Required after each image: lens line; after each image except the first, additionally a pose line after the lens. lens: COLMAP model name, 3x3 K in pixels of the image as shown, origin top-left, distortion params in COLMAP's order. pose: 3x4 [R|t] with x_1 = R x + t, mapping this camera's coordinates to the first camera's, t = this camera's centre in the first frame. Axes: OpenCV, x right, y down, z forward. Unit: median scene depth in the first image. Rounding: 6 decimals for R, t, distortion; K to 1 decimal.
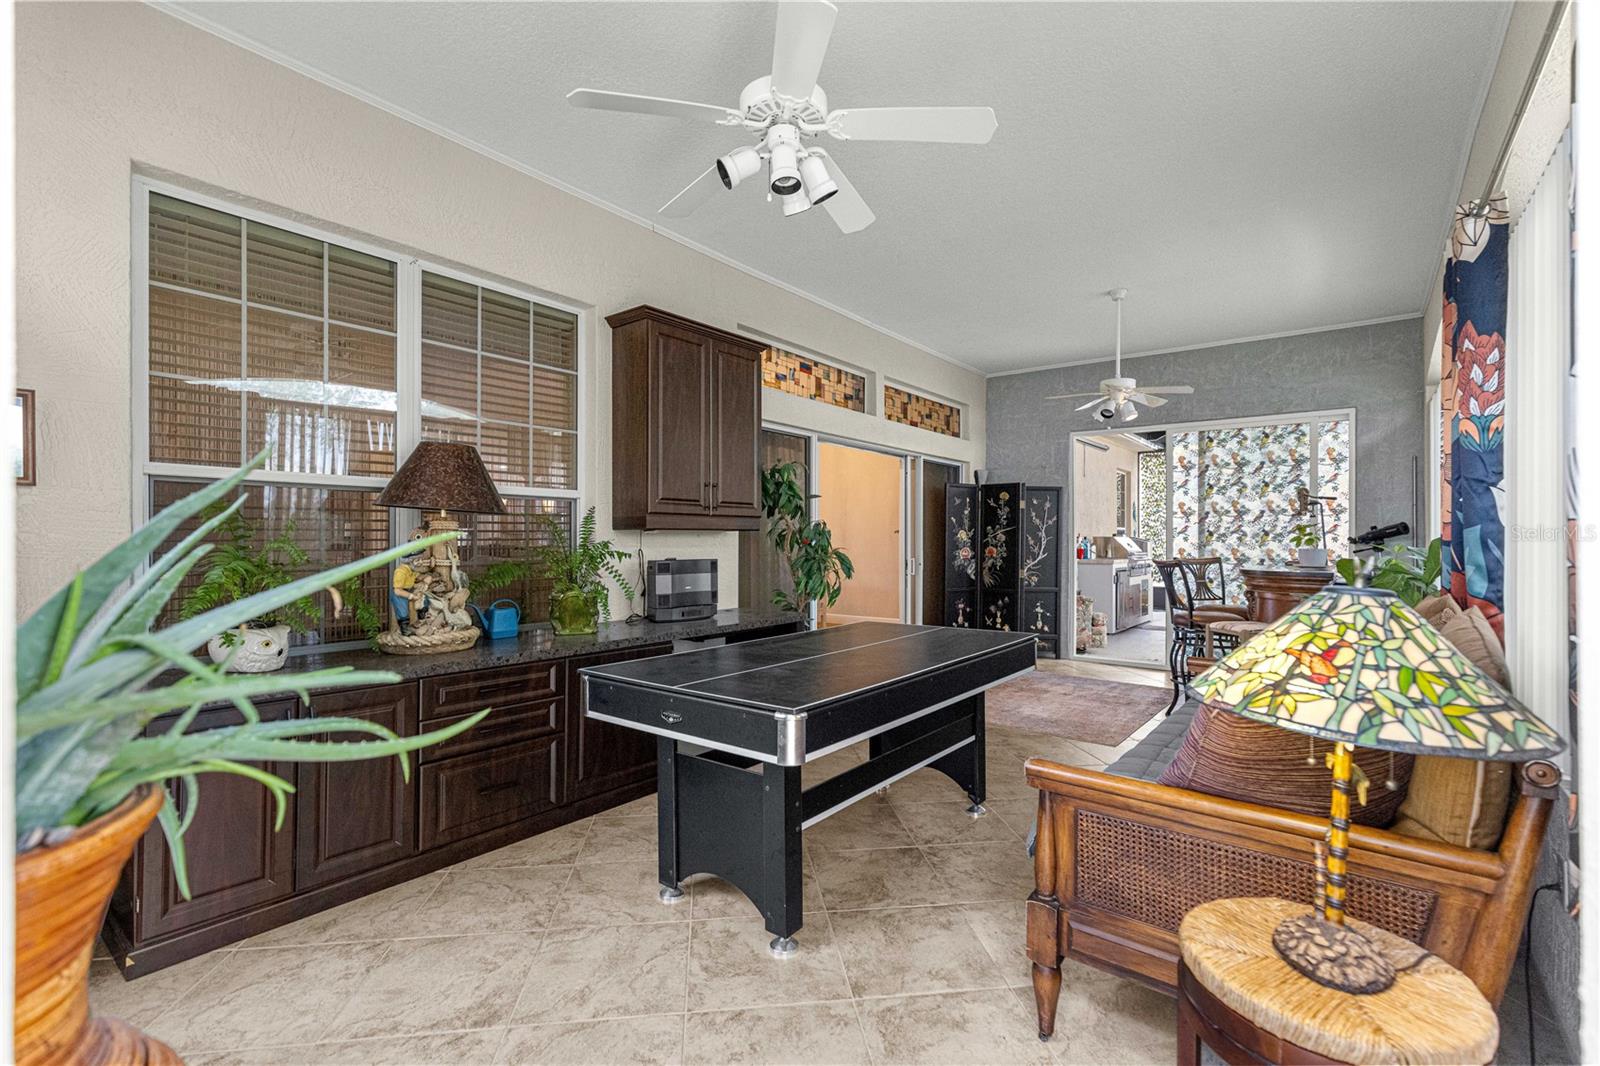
lens RADIAL K [[715.5, 0, 805.8], [0, 715.5, 545.5], [0, 0, 1]] dist [0.009024, -0.000862]
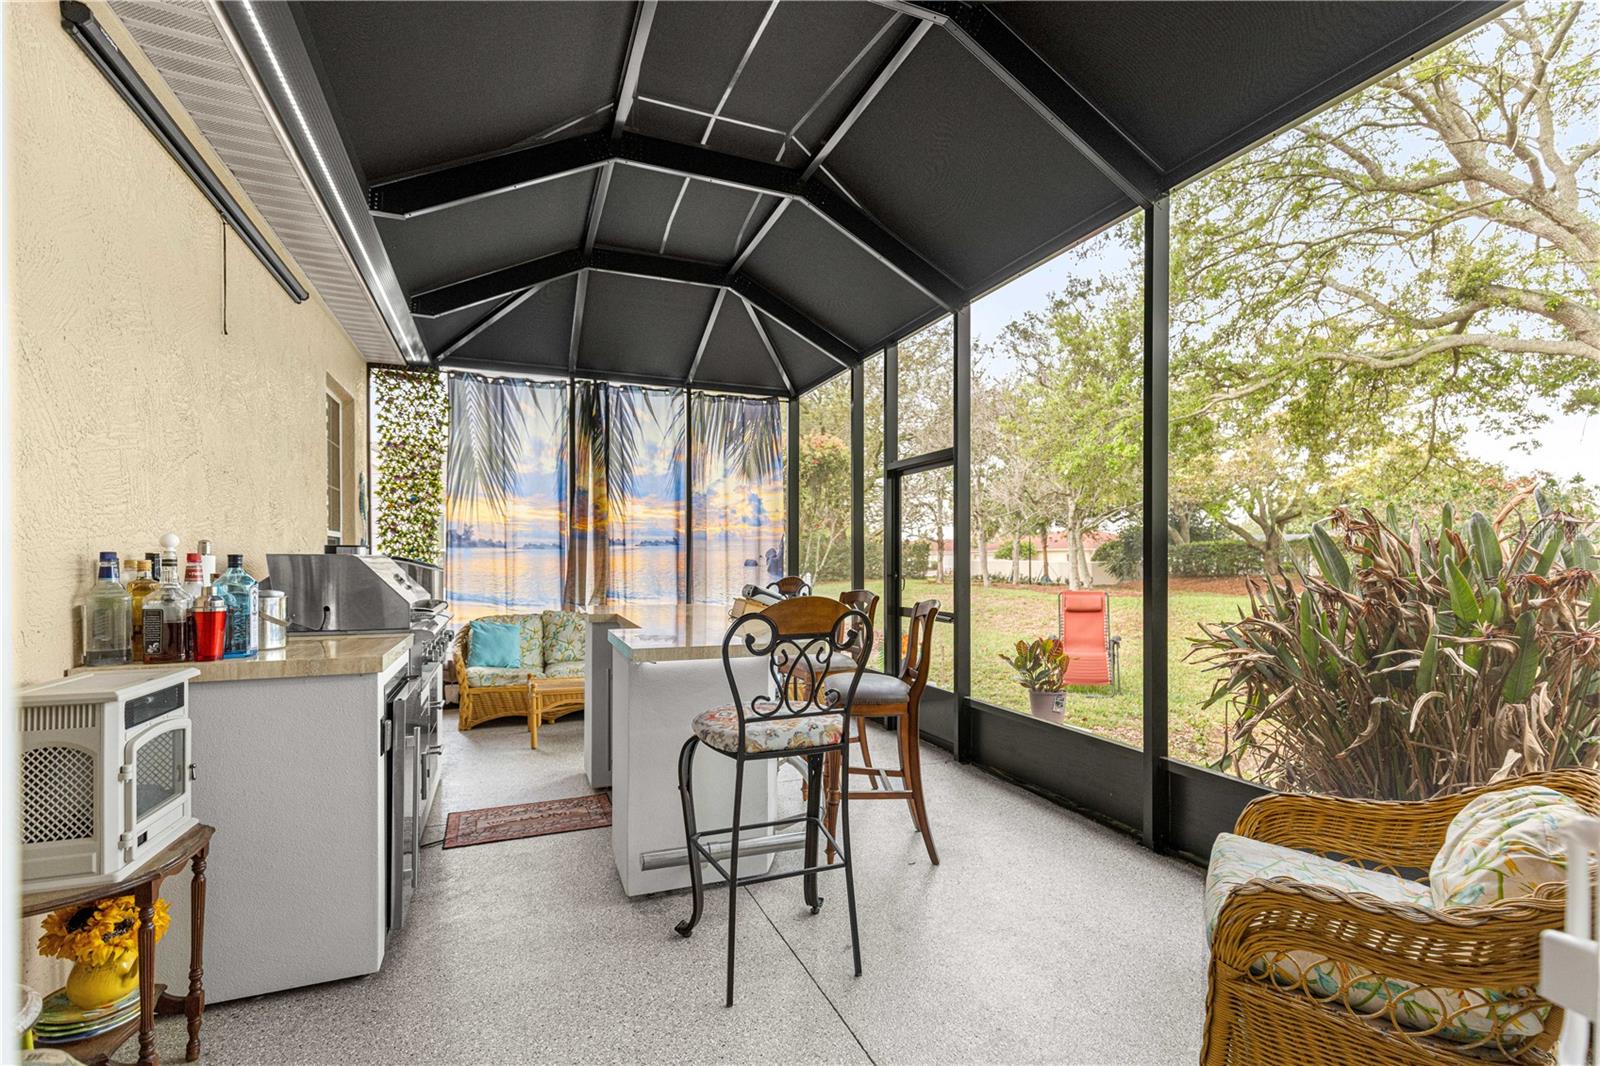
lens RADIAL K [[725.8, 0, 806.2], [0, 725.8, 543.2], [0, 0, 1]] dist [0.010290, -0.000268]
pose [[0.490520, 0.022109, 0.871150, 0.215339], [0.004754, 0.999595, -0.028045, -0.006418], [-0.871417, 0.017898, 0.490216, 0.565102]]
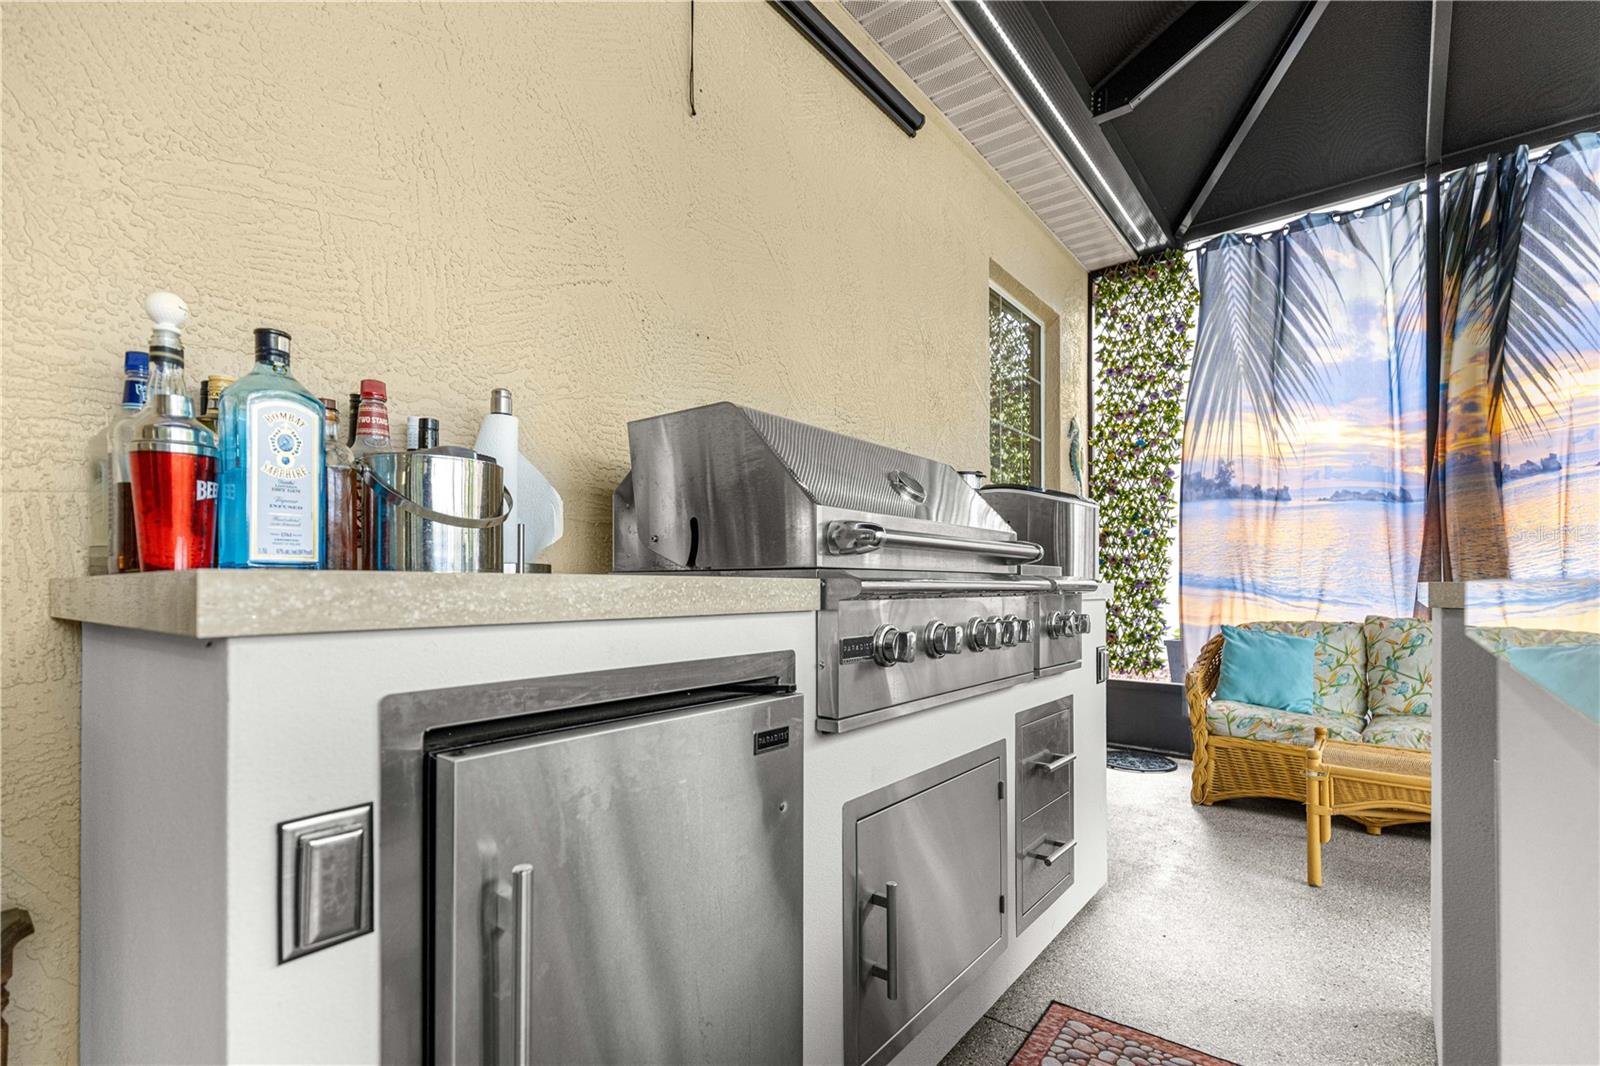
lens RADIAL K [[736.8, 0, 804.7], [0, 736.8, 591.8], [0, 0, 1]] dist [0.000101, -0.000255]
pose [[0.999964, 0.000373, 0.008493, 0.342857], [-0.000401, 0.999995, 0.003246, 0.013910], [-0.008491, -0.003249, 0.999959, 0.686735]]
